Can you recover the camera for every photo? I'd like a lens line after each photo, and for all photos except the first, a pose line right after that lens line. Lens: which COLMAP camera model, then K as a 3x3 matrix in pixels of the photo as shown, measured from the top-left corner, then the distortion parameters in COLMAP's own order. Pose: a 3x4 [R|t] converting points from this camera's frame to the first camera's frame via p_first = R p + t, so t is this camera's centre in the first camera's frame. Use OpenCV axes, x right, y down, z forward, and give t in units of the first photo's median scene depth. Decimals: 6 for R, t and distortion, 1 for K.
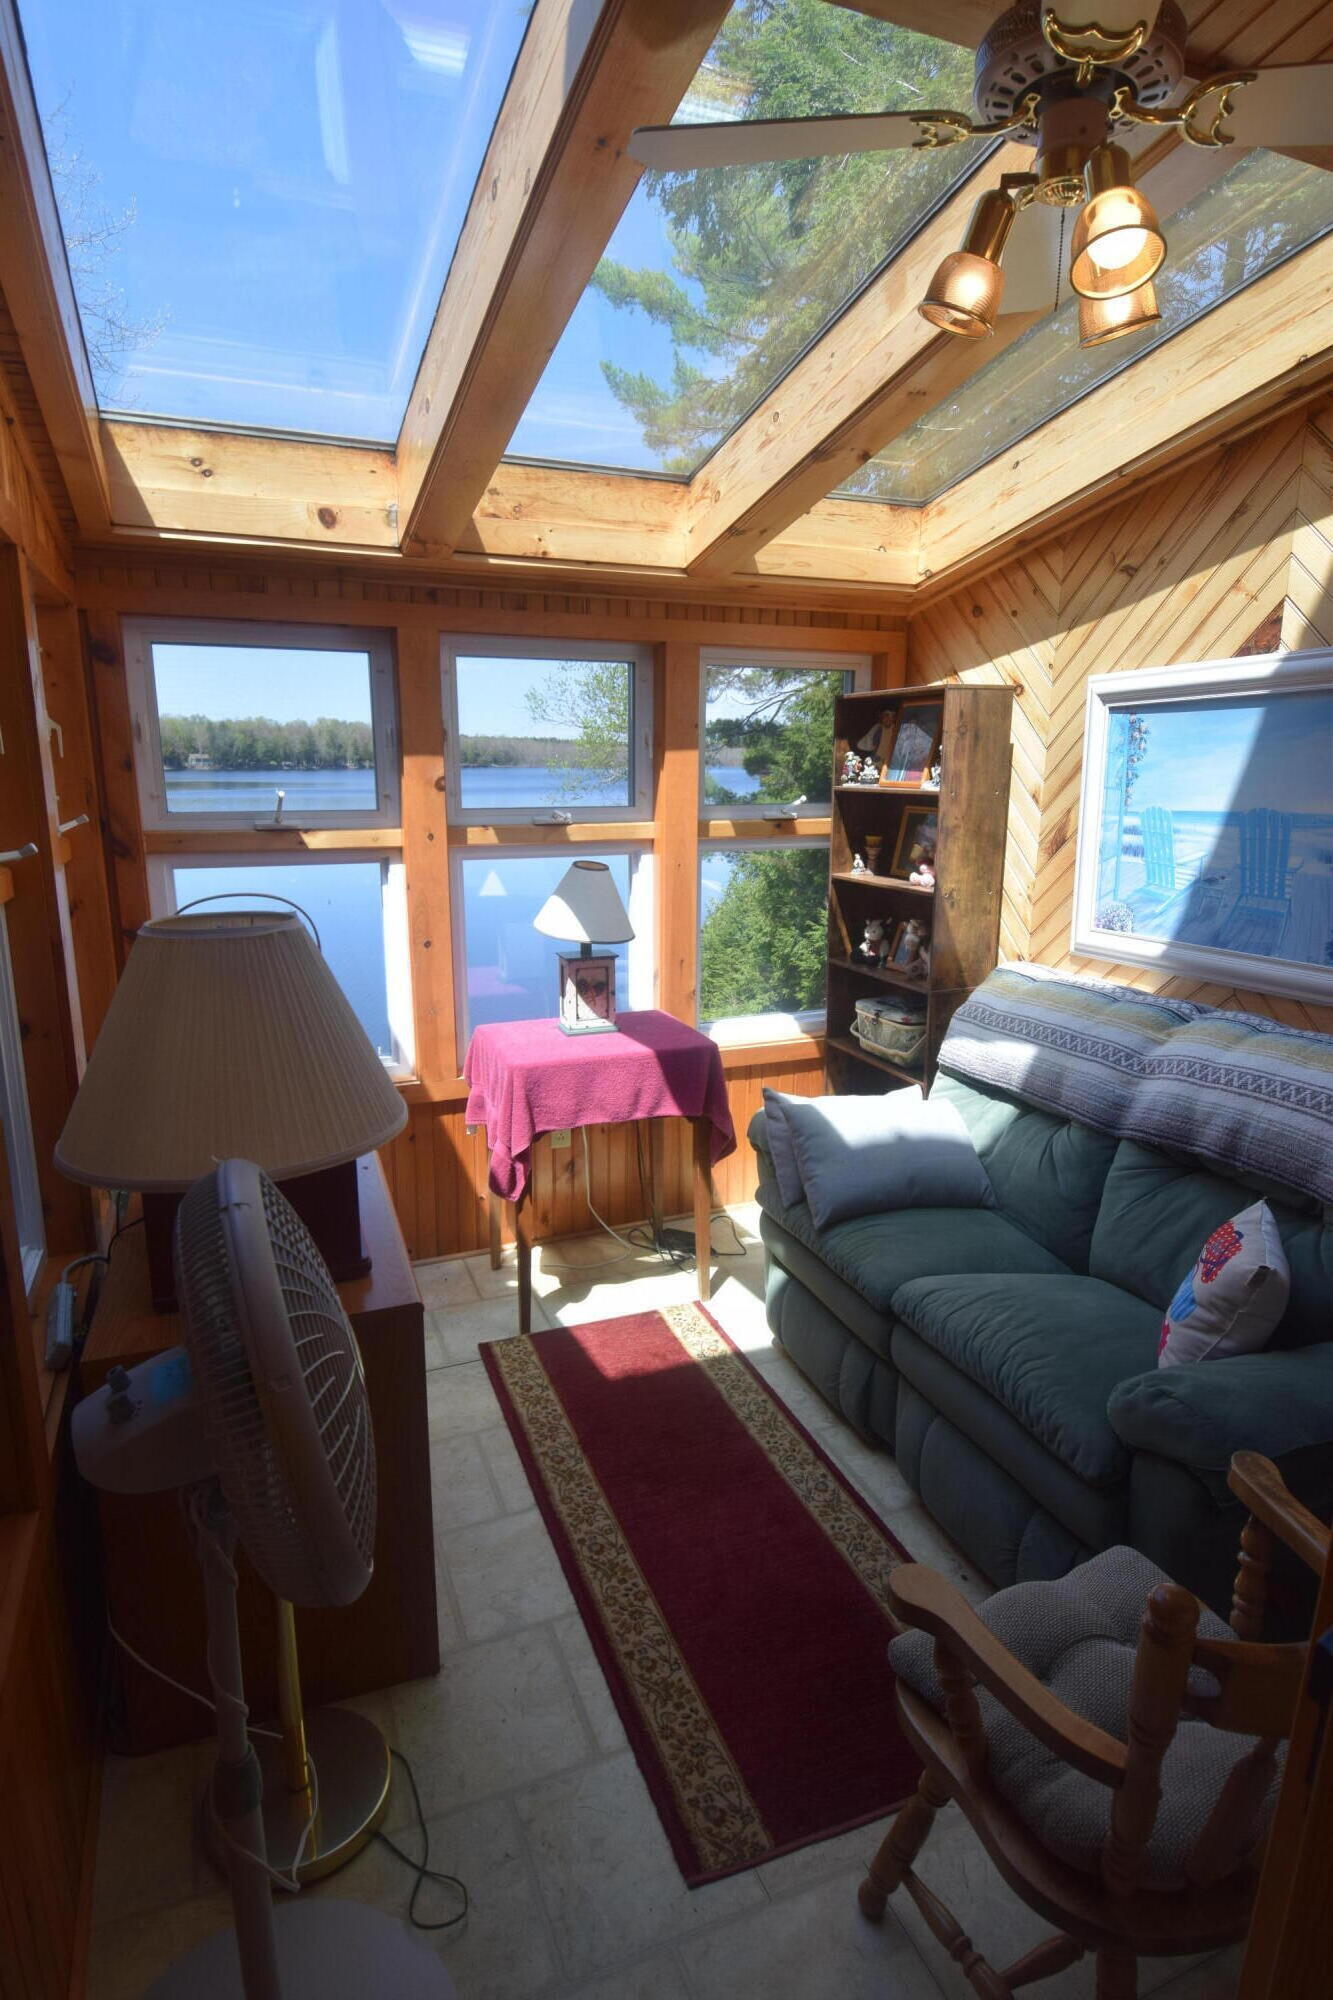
lens RADIAL K [[1030.7, 0, 666.5], [0, 1030.7, 1000.0], [0, 0, 1]] dist [-0.008904, -0.001349]
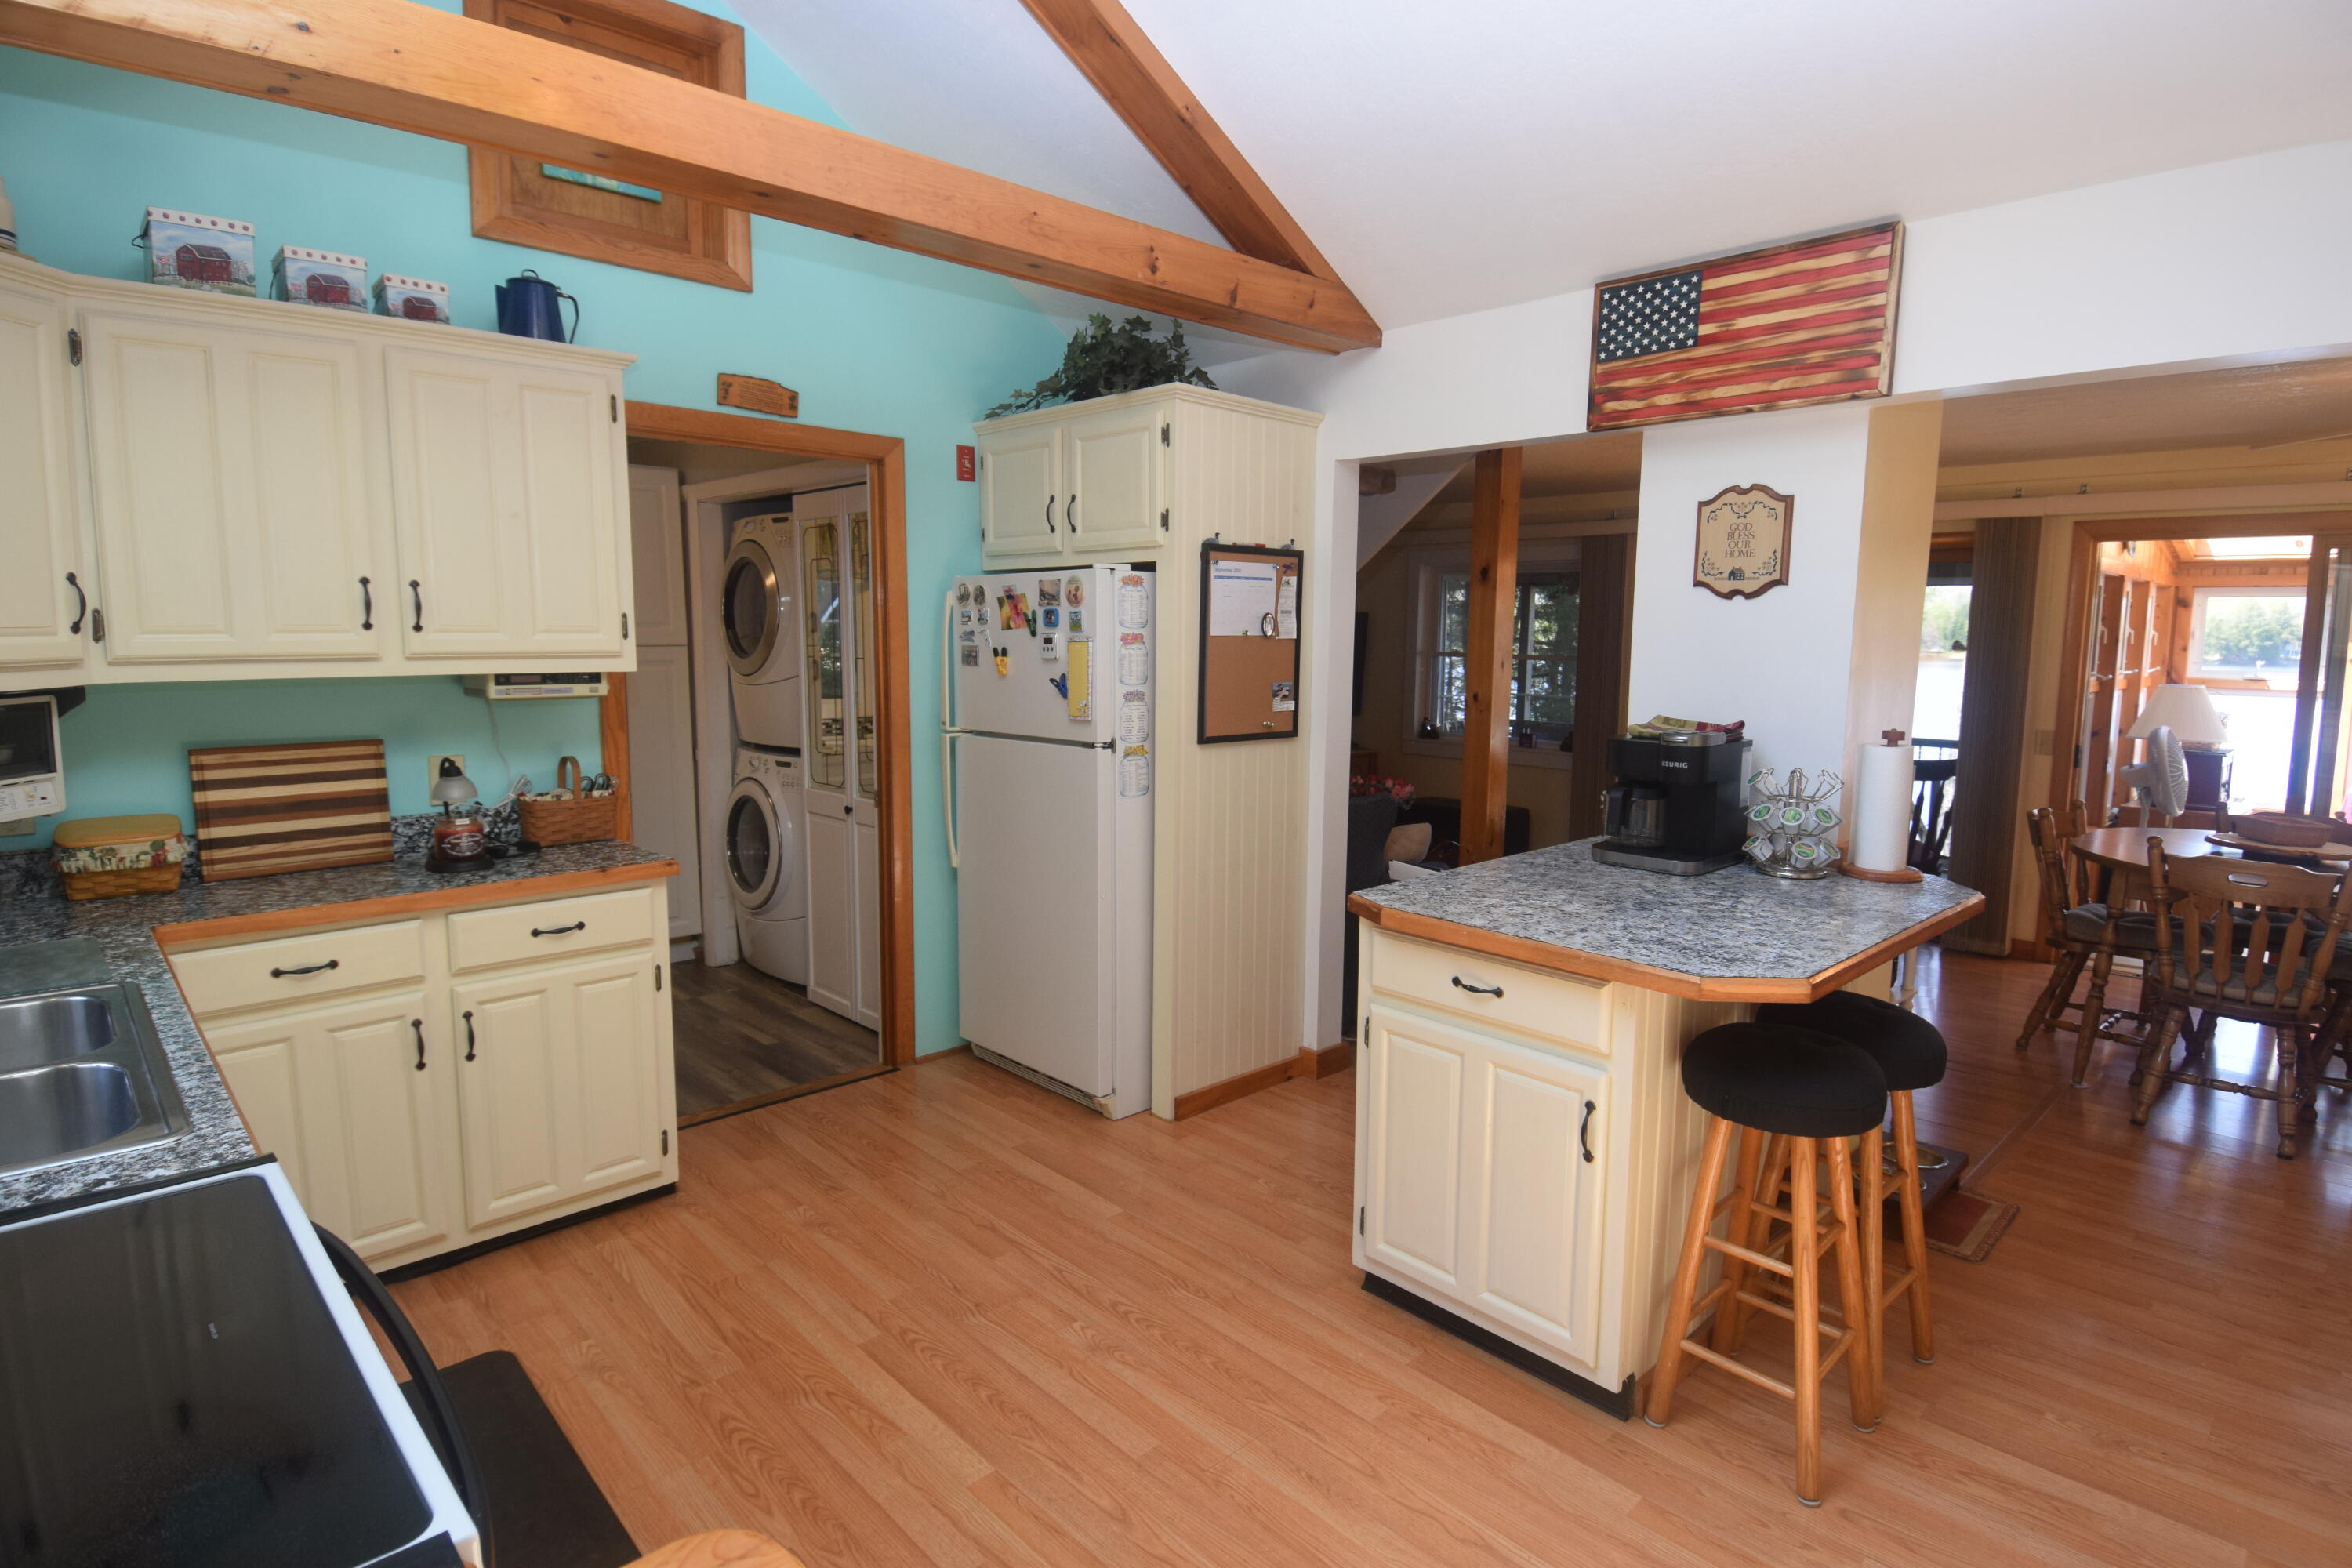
lens RADIAL K [[1212.1, 0, 1176.0], [0, 1212.1, 784.0], [0, 0, 1]] dist [-0.008904, -0.001349]
pose [[0.342929, 0.109572, -0.932949, 1.250753], [-0.208418, 0.977295, 0.038171, 0.437473], [0.915948, 0.181354, 0.357980, -1.988075]]
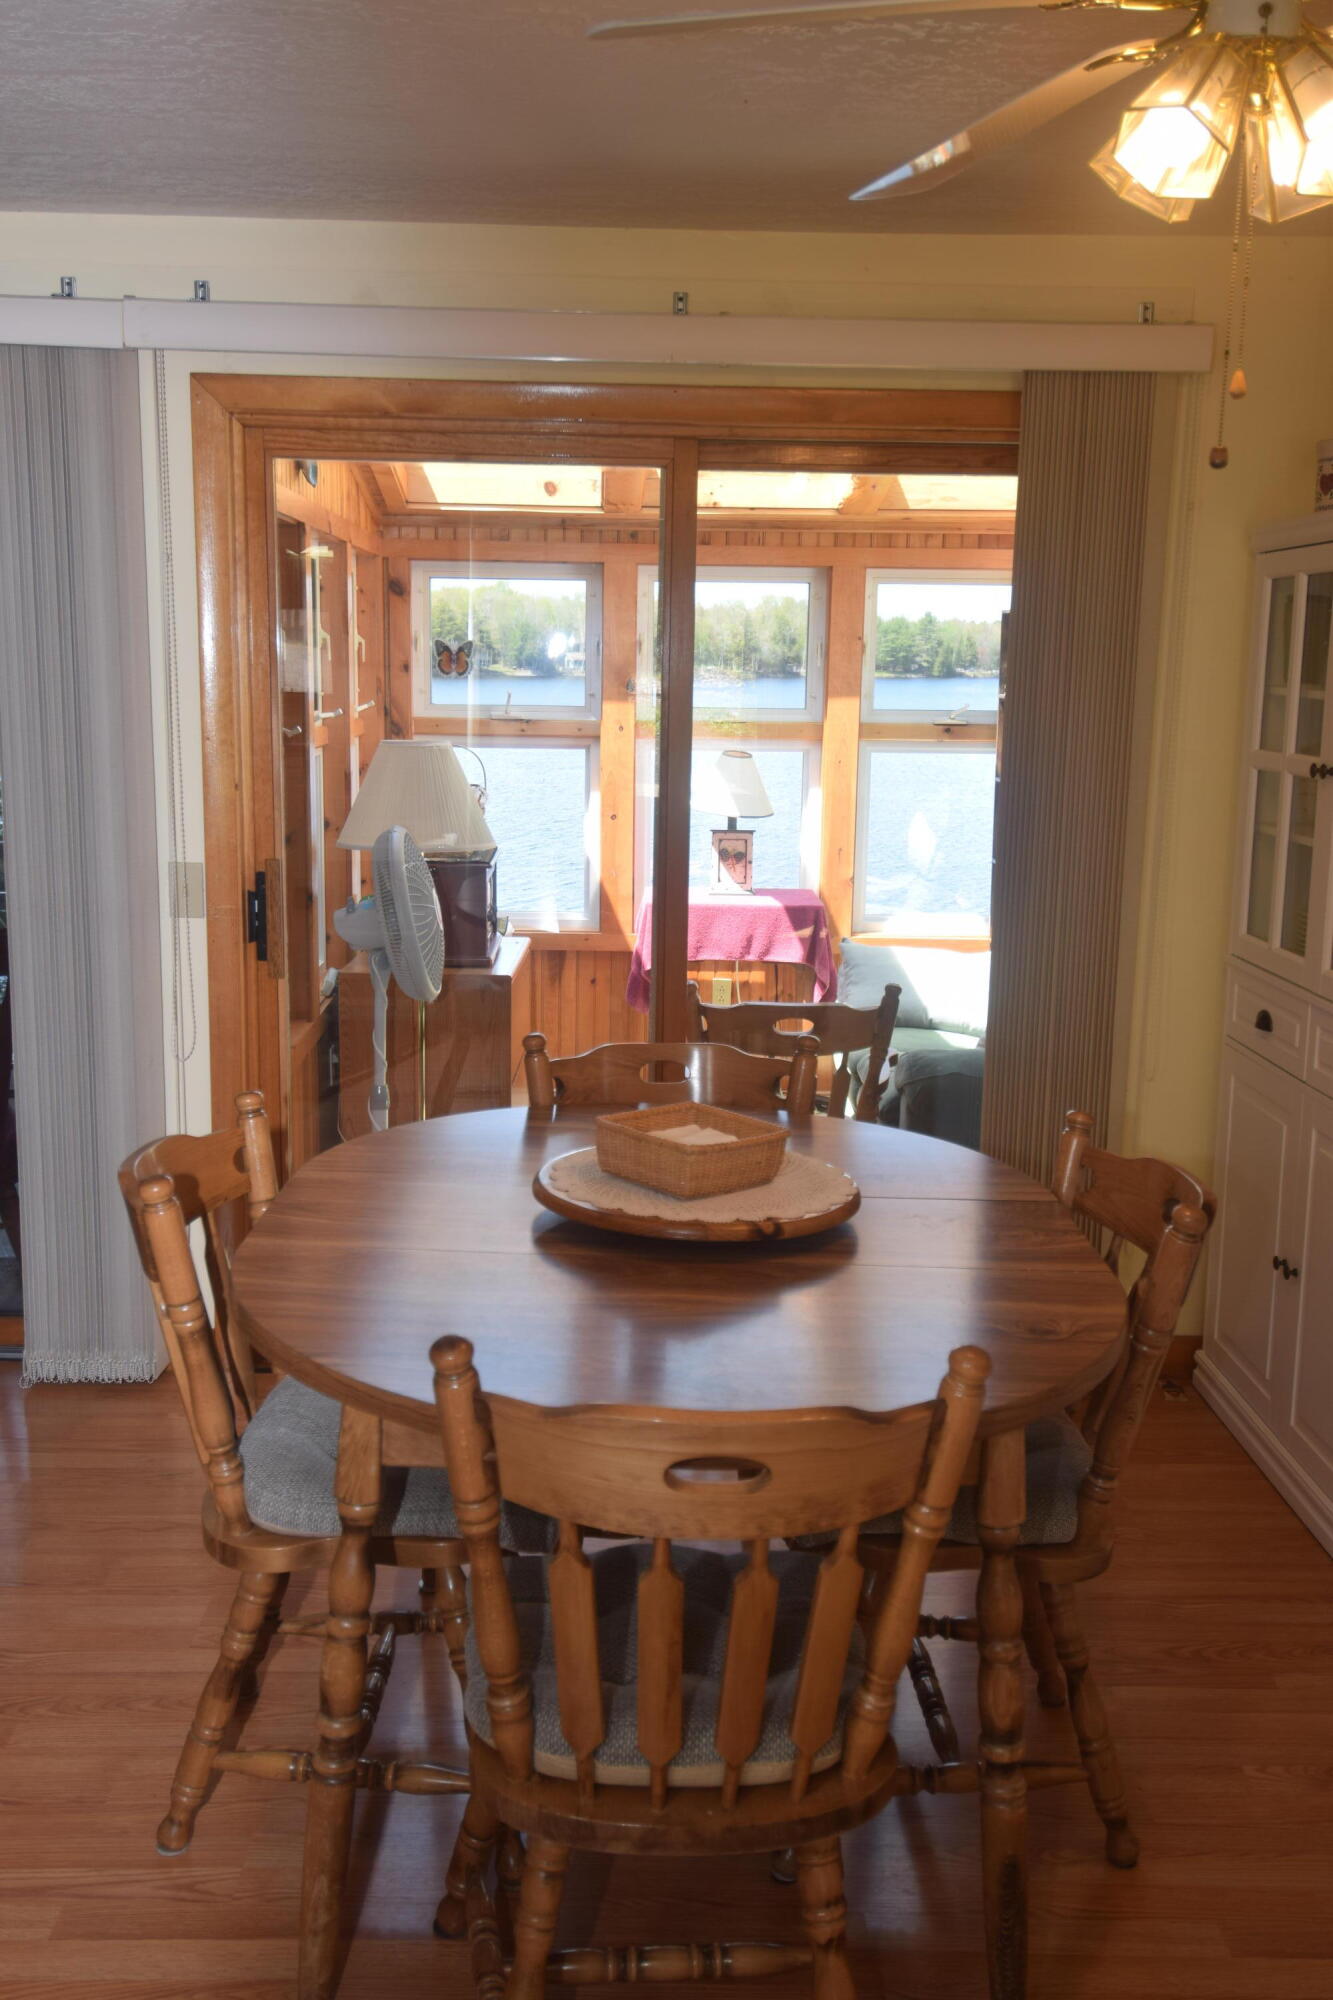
lens RADIAL K [[1818.9, 0, 666.5], [0, 1818.9, 1000.0], [0, 0, 1]] dist [0.016803, 0.002361]
pose [[0.930342, 0.075779, -0.358778, 0.654123], [-0.092541, 0.995264, -0.029752, 0.234094], [0.354824, 0.060881, 0.932949, -1.033289]]
